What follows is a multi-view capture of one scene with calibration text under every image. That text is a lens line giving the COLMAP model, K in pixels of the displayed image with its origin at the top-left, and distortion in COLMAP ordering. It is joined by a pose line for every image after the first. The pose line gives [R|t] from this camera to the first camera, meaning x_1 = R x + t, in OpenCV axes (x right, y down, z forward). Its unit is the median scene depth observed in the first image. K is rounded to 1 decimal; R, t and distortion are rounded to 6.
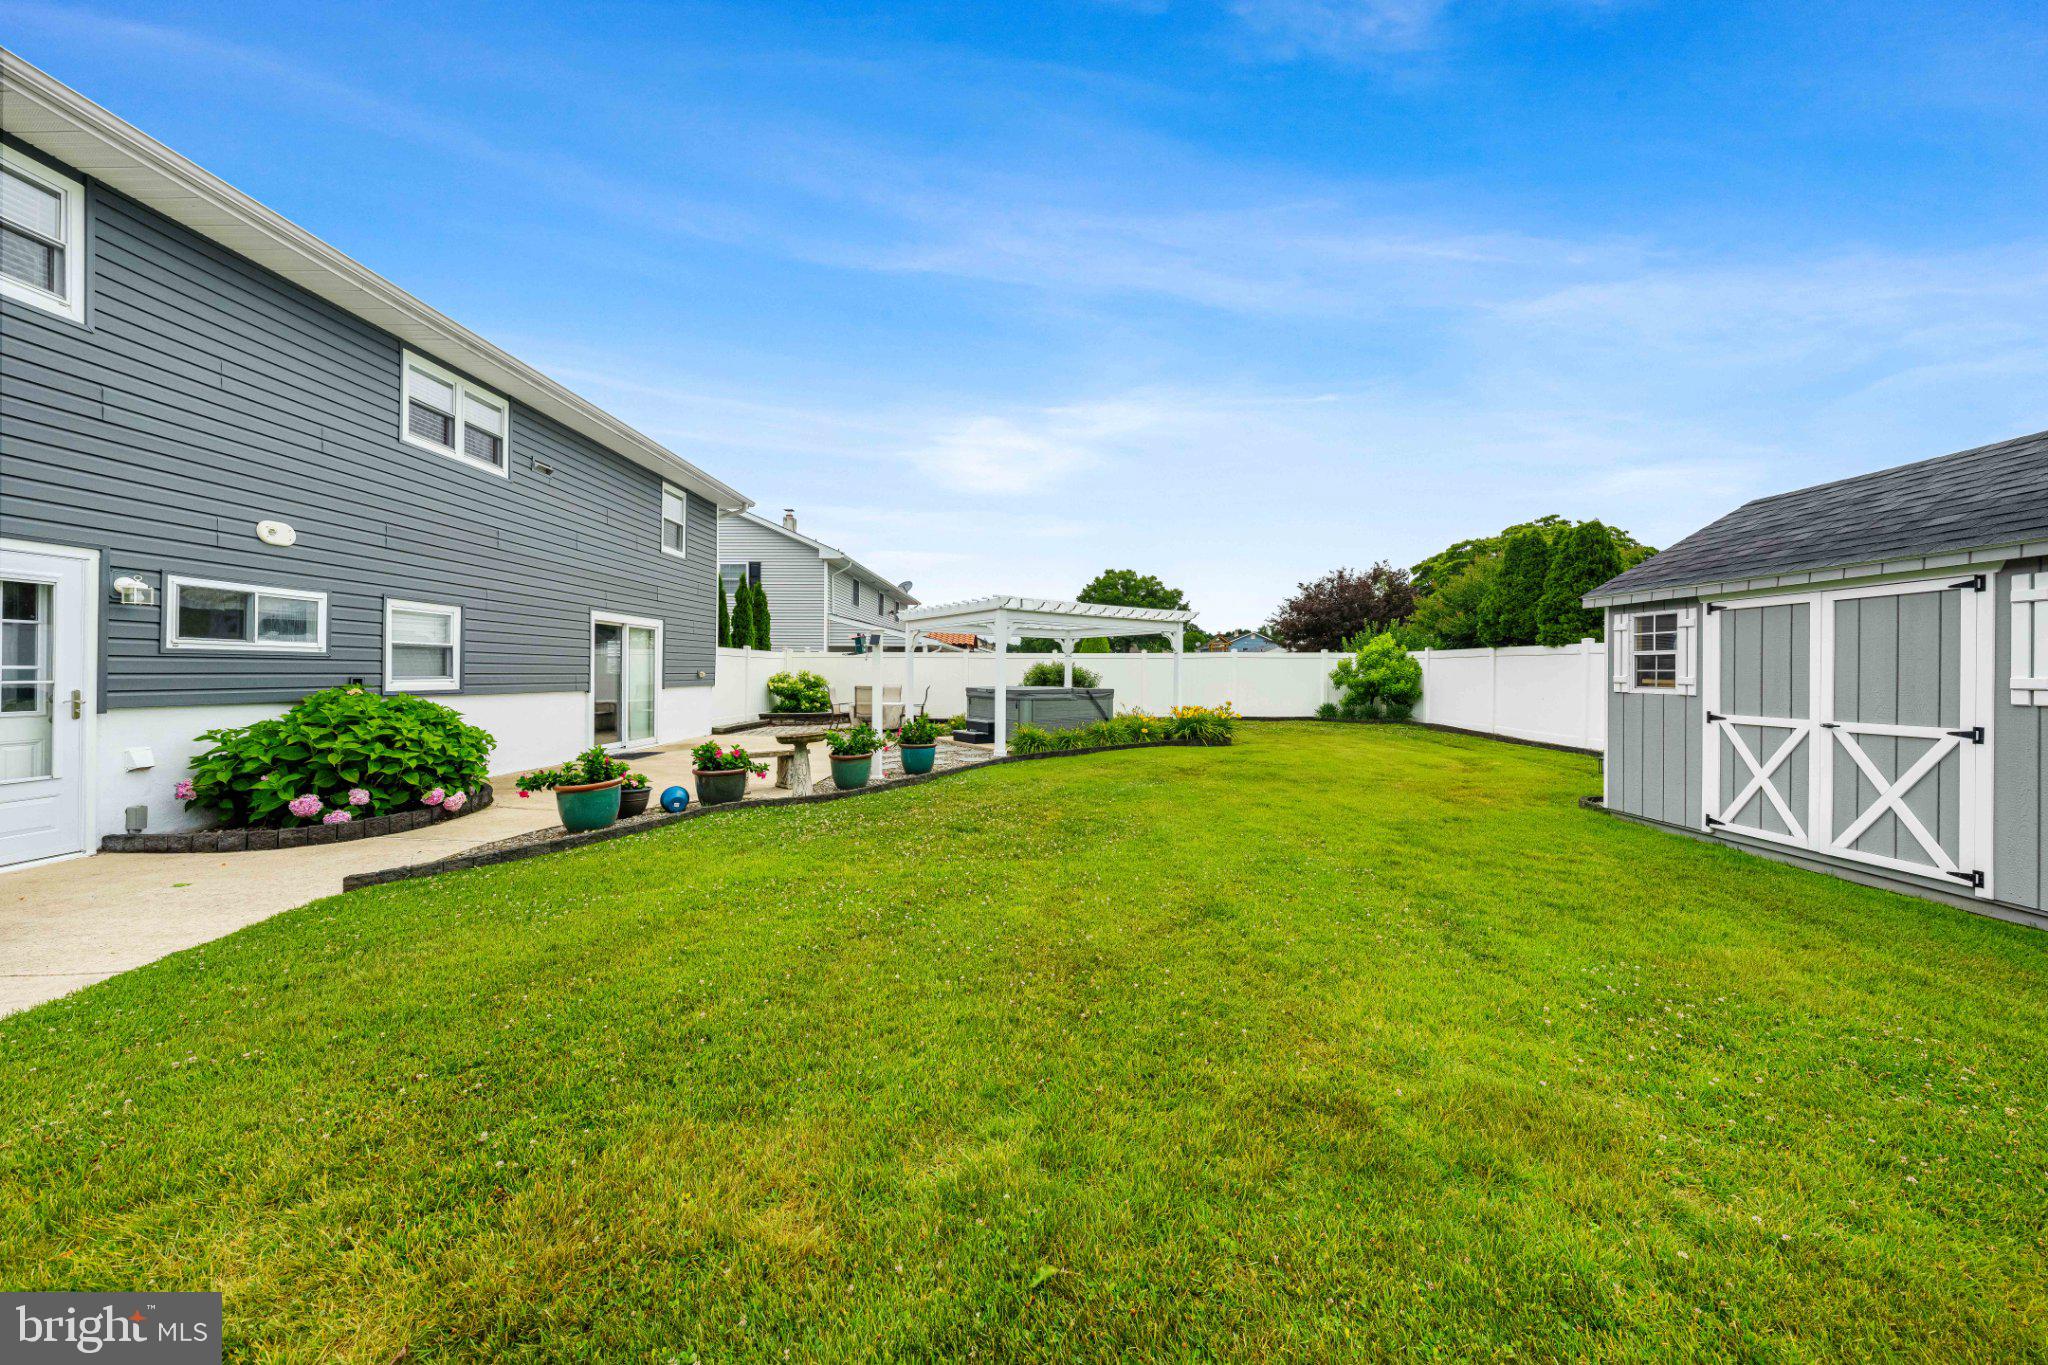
lens RADIAL K [[695.2, 0, 1024.9], [0, 695.2, 669.3], [0, 0, 1]] dist [0.000681, -0.000009]
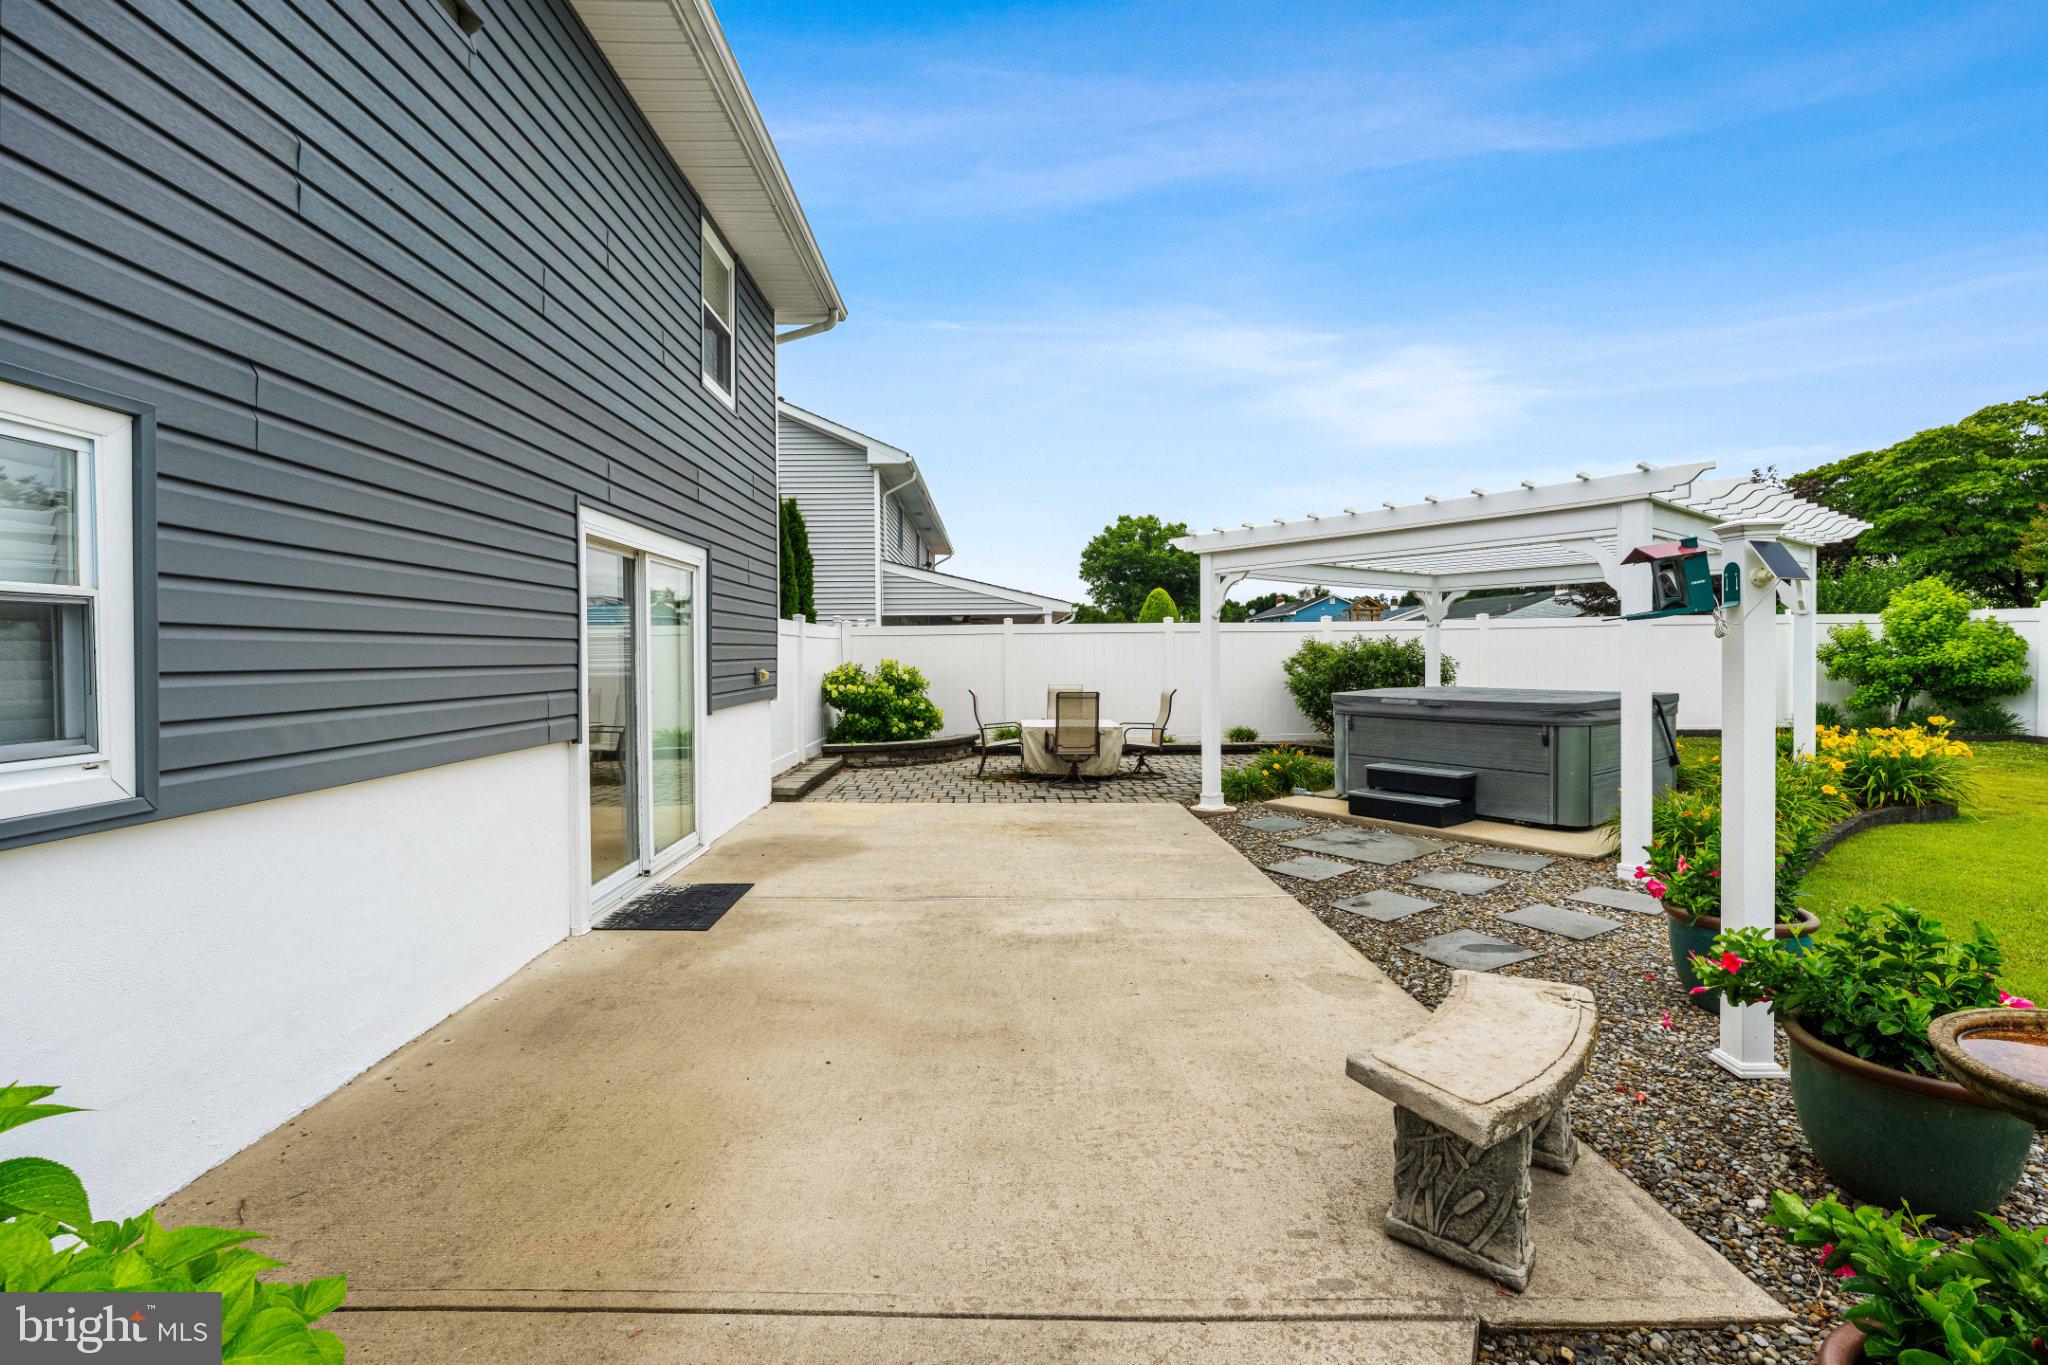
lens RADIAL K [[849.1, 0, 1018.7], [0, 849.1, 650.1], [0, 0, 1]] dist [-0.002247, -0.000685]
pose [[0.997085, -0.017888, 0.074172, -0.555026], [0.017713, 0.999839, 0.003008, -0.013059], [-0.074214, -0.001685, 0.997241, 0.714059]]
